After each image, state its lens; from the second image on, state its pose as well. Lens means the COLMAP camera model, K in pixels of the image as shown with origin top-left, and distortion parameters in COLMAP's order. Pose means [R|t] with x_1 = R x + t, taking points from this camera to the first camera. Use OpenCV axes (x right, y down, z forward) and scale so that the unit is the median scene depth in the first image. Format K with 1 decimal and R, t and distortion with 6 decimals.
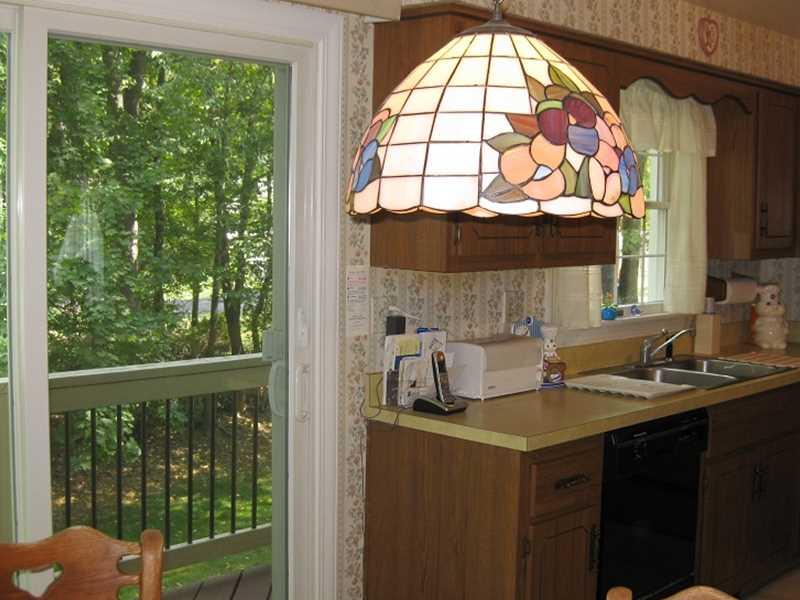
lens RADIAL K [[1052.6, 0, 400.0], [0, 1052.6, 300.0], [0, 0, 1]] dist [-0.164347, 0.064272]
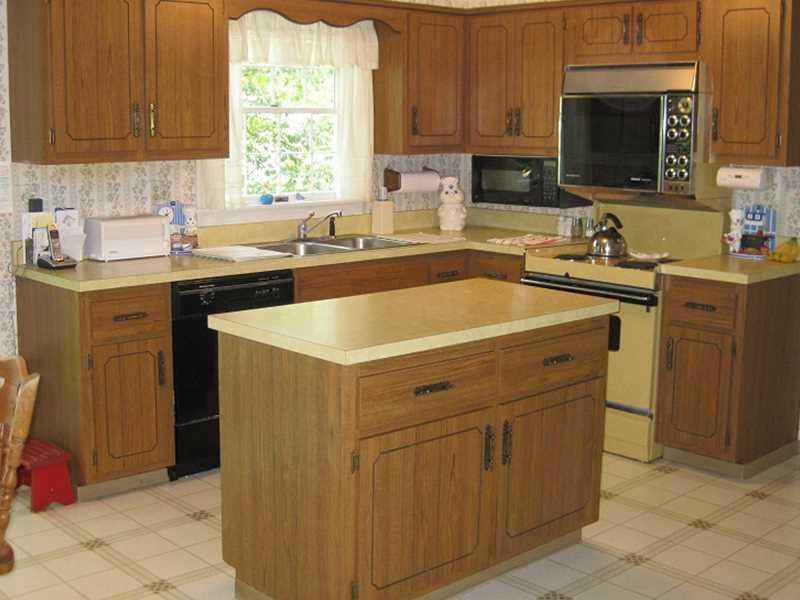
lens RADIAL K [[1052.6, 0, 400.0], [0, 1052.6, 300.0], [0, 0, 1]] dist [-0.164347, 0.064272]
pose [[0.999004, 0.000303, -0.044618, 0.442030], [0.003579, 0.996211, 0.086896, 0.026551], [0.044475, -0.086969, 0.995218, -0.261422]]
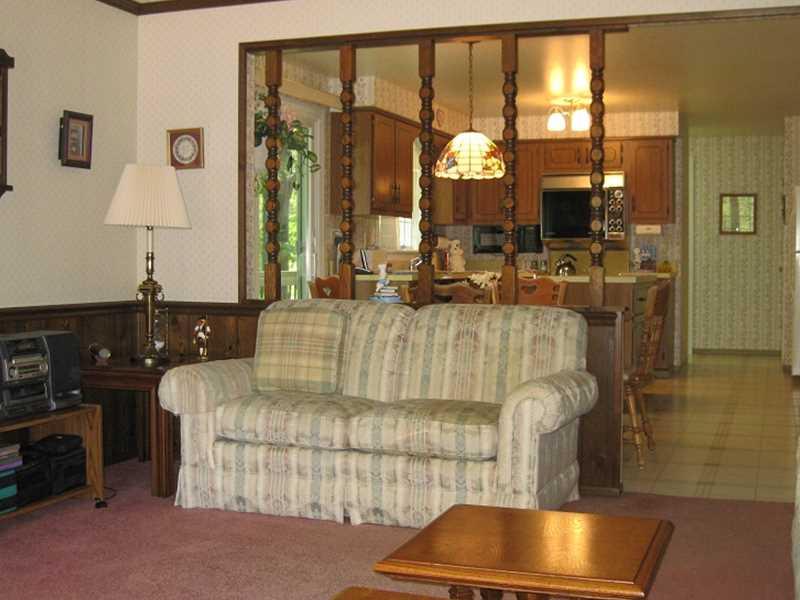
lens RADIAL K [[1052.6, 0, 400.0], [0, 1052.6, 300.0], [0, 0, 1]] dist [-0.164347, 0.064272]
pose [[0.914145, -0.029385, 0.404321, -0.694293], [0.045014, 0.998559, -0.029202, 0.193538], [-0.402881, 0.044895, 0.914151, -0.991783]]
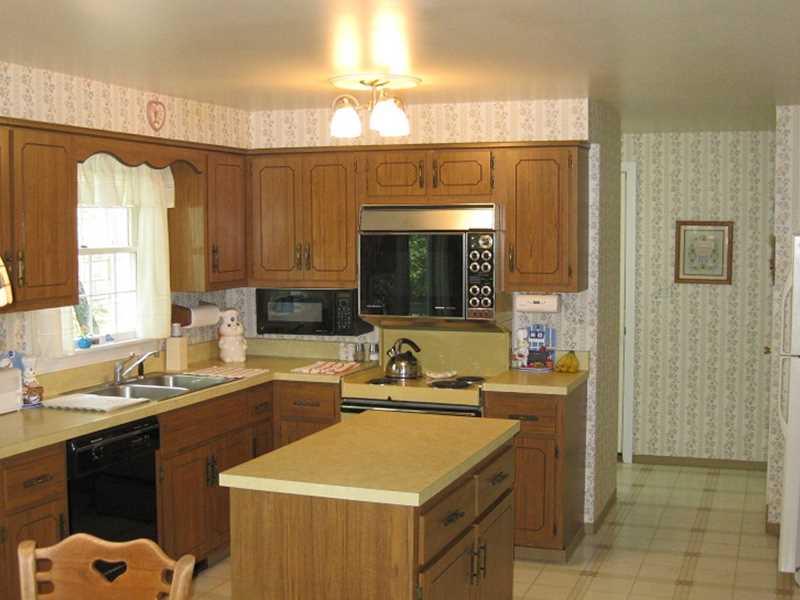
lens RADIAL K [[1052.6, 0, 400.0], [0, 1052.6, 300.0], [0, 0, 1]] dist [-0.164347, 0.064272]
pose [[0.913224, -0.042693, 0.405215, 0.052310], [0.046851, 0.998902, -0.000343, -0.020271], [-0.404755, 0.019298, 0.914222, -0.260116]]
